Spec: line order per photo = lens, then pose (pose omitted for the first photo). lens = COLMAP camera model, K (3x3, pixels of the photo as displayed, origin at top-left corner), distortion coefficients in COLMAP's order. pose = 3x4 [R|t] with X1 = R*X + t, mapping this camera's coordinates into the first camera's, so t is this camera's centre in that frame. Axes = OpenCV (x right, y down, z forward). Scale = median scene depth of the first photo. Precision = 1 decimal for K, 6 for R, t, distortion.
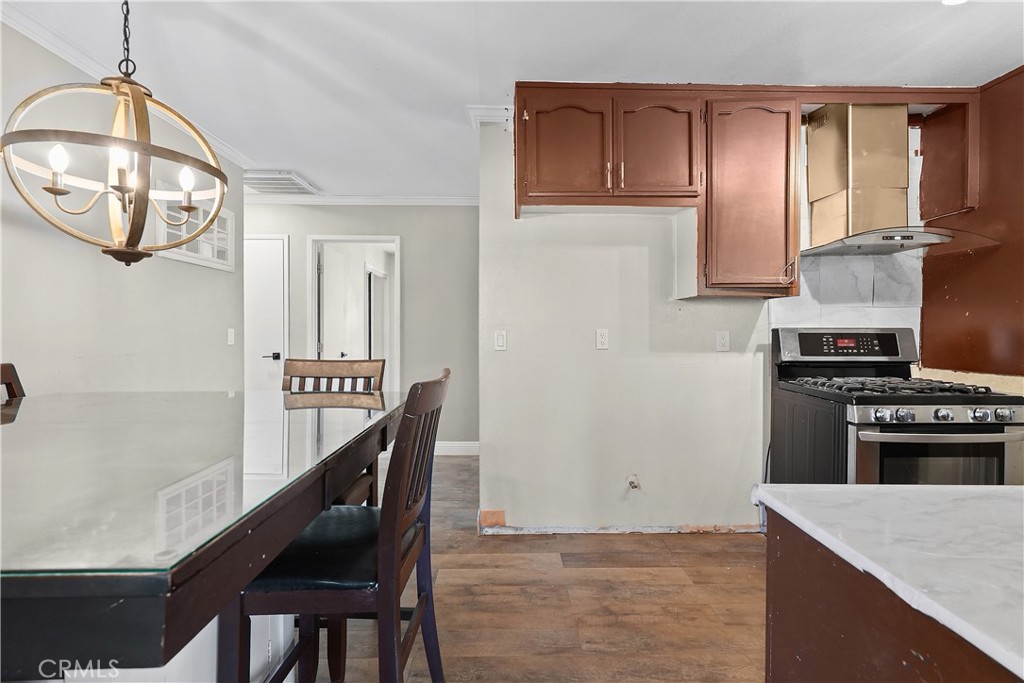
lens RADIAL K [[464.1, 0, 526.4], [0, 464.1, 337.7], [0, 0, 1]] dist [-0.007299, 0.003881]
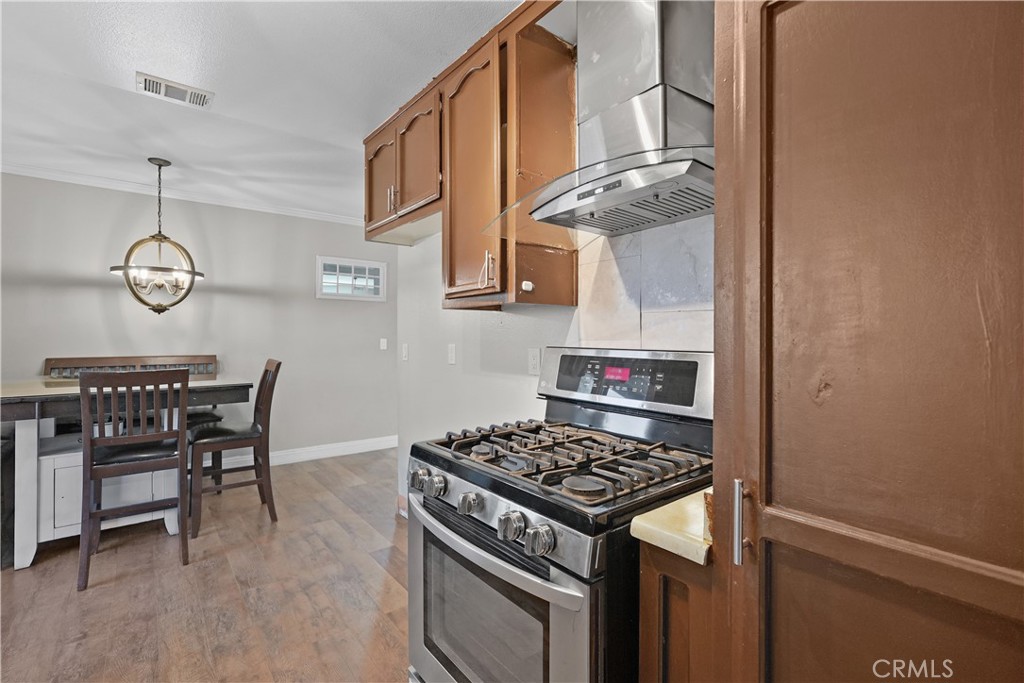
lens RADIAL K [[464.1, 0, 529.4], [0, 464.1, 339.3], [0, 0, 1]] dist [-0.007299, 0.003881]
pose [[0.617071, 0.009186, -0.786854, 1.095703], [-0.016575, 0.999862, -0.001326, -0.031173], [0.786733, 0.013861, 0.617138, 0.541407]]
